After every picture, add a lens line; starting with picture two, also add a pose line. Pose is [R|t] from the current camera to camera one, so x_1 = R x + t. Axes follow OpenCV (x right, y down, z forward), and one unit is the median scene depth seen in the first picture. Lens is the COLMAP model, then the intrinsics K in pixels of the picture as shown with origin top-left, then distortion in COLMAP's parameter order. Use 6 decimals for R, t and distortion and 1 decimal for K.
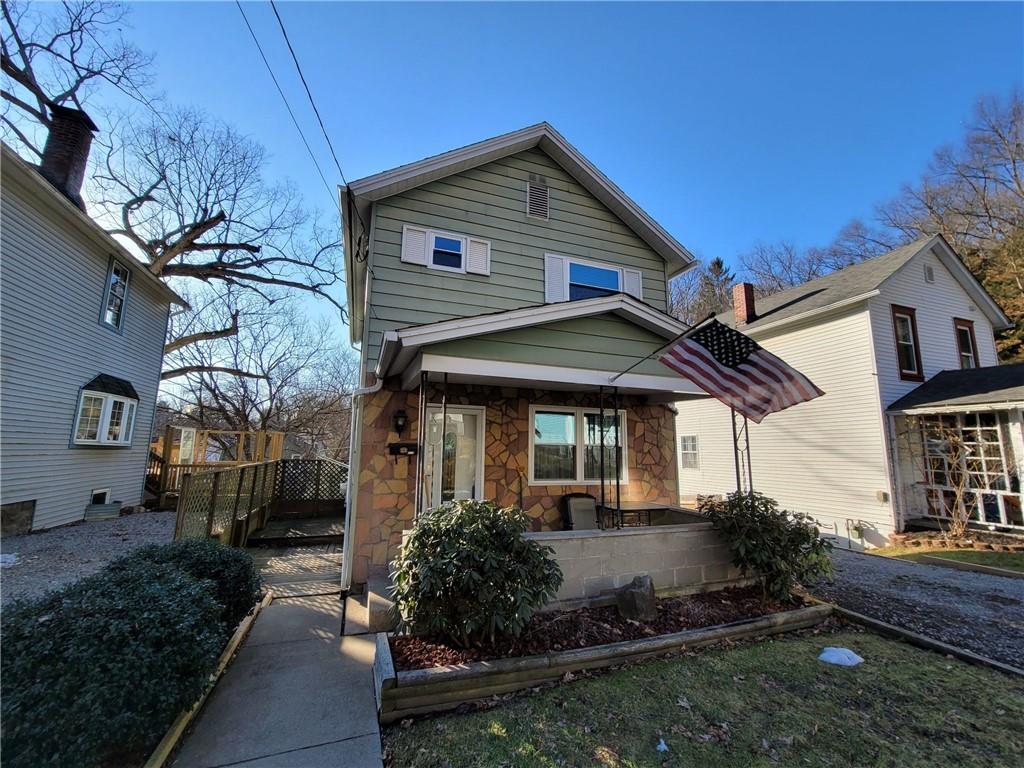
lens RADIAL K [[419.3, 0, 510.9], [0, 419.3, 383.3], [0, 0, 1]] dist [-0.000016, -0.000032]
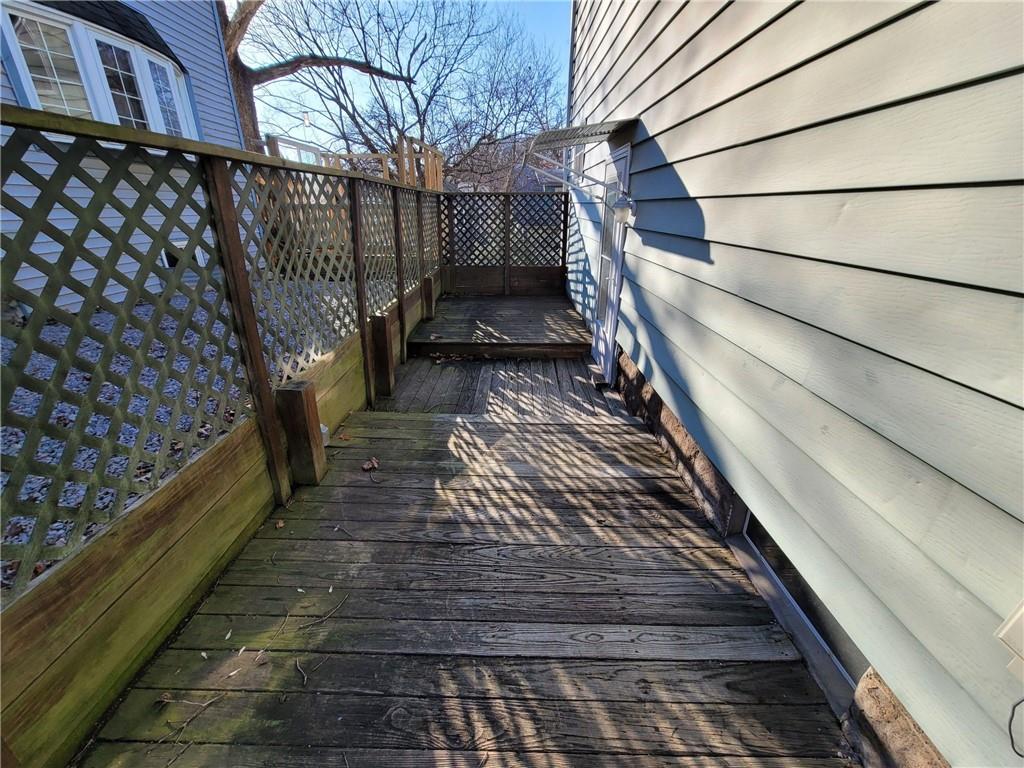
lens RADIAL K [[419.3, 0, 509.0], [0, 419.3, 383.4], [0, 0, 1]] dist [-0.000016, -0.000032]
pose [[0.938377, 0.121178, -0.323673, -0.280288], [0.066849, 0.855195, 0.513977, 0.129976], [0.339086, -0.503942, 0.794395, 0.504075]]
